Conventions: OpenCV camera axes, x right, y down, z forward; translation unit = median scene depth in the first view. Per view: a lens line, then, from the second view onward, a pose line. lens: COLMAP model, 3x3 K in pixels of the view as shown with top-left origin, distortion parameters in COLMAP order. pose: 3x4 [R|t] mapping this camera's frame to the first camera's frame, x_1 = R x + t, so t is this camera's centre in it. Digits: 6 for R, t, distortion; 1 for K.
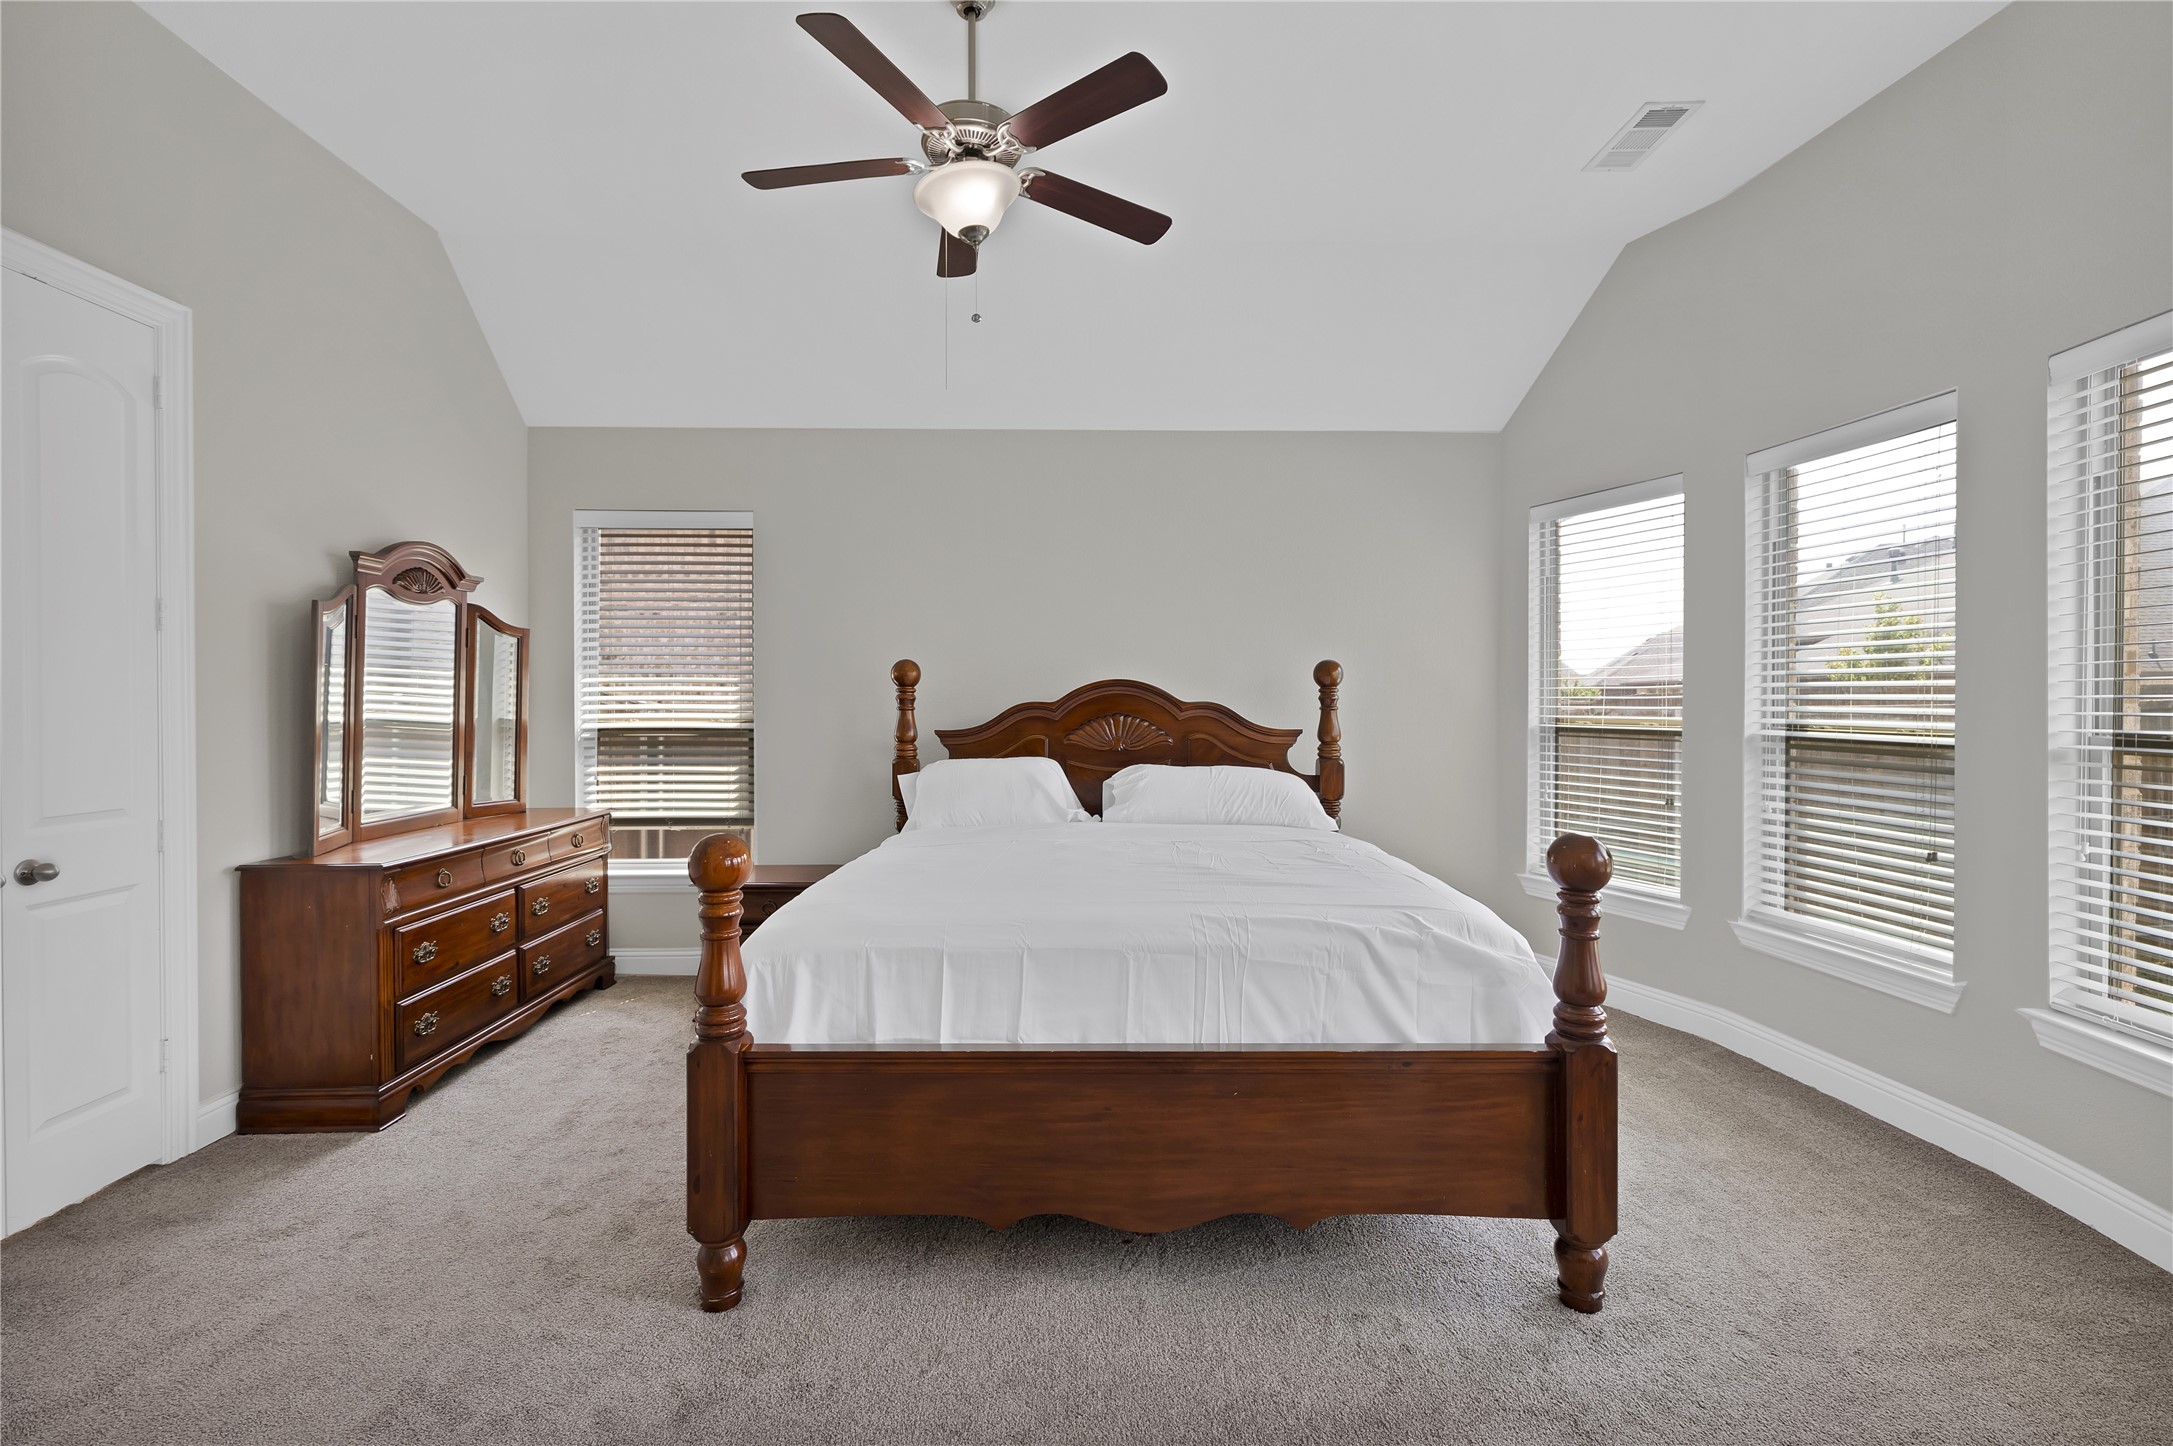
lens RADIAL K [[921.4, 0, 1072.7], [0, 921.4, 708.4], [0, 0, 1]] dist [-0.014905, -0.000036]
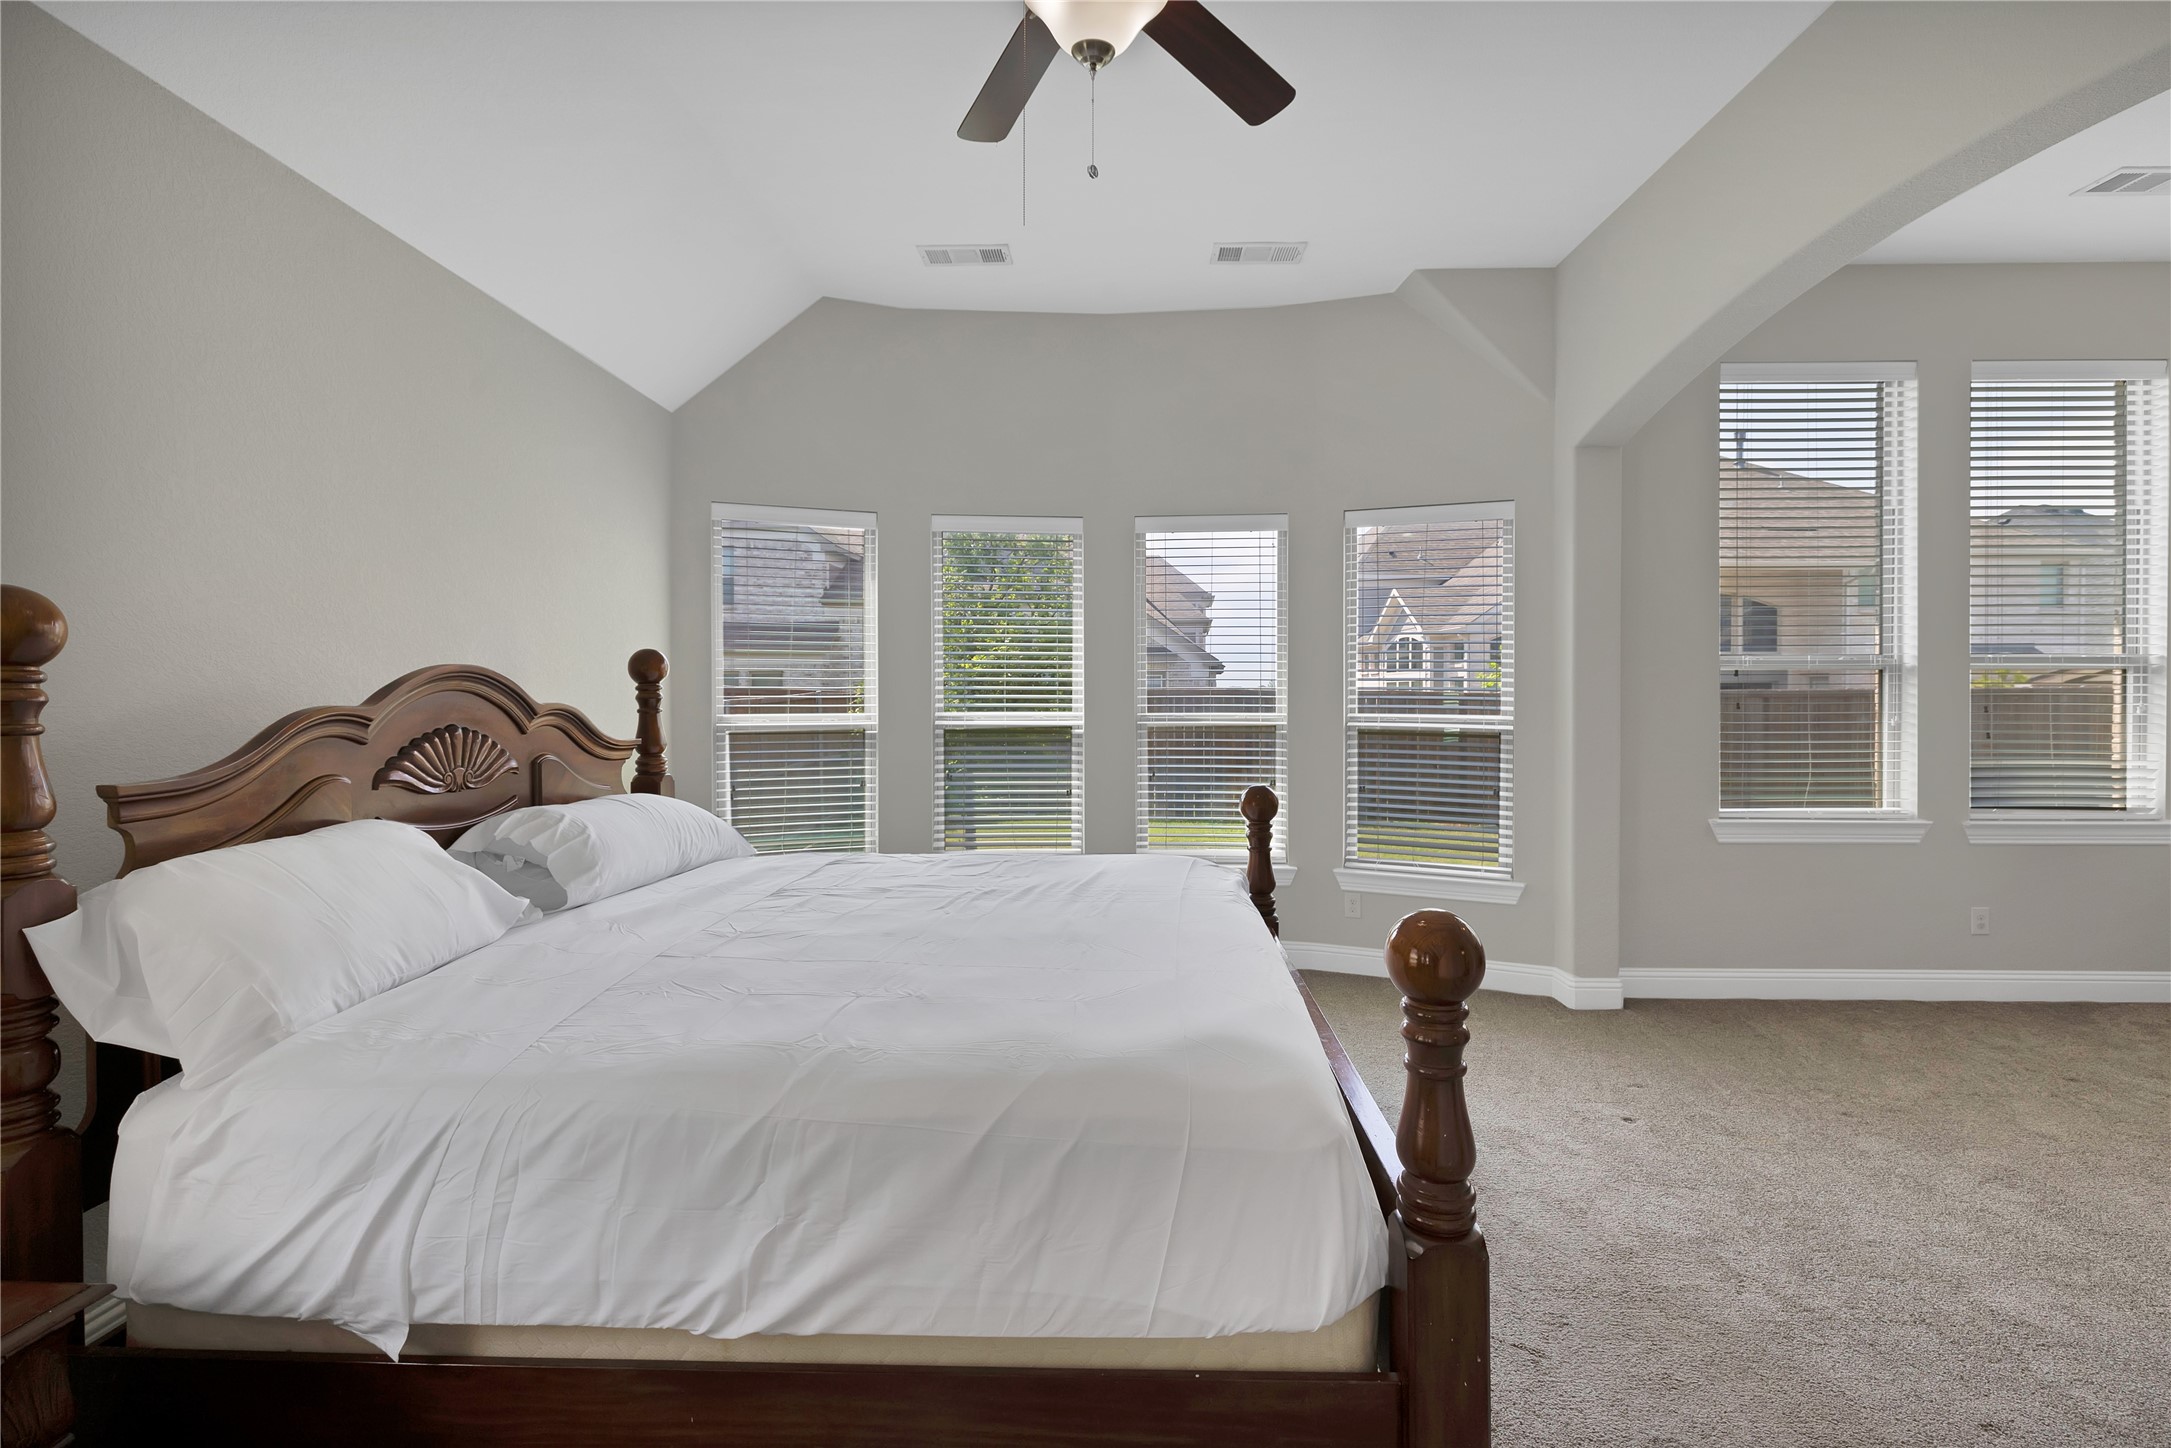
lens RADIAL K [[920.6, 0, 1071.7], [0, 920.6, 709.4], [0, 0, 1]] dist [-0.014905, -0.000036]
pose [[0.077453, -0.014955, 0.996884, -0.488620], [-0.009901, 0.999827, 0.015769, -0.017391], [-0.996947, -0.011092, 0.077292, 0.576960]]
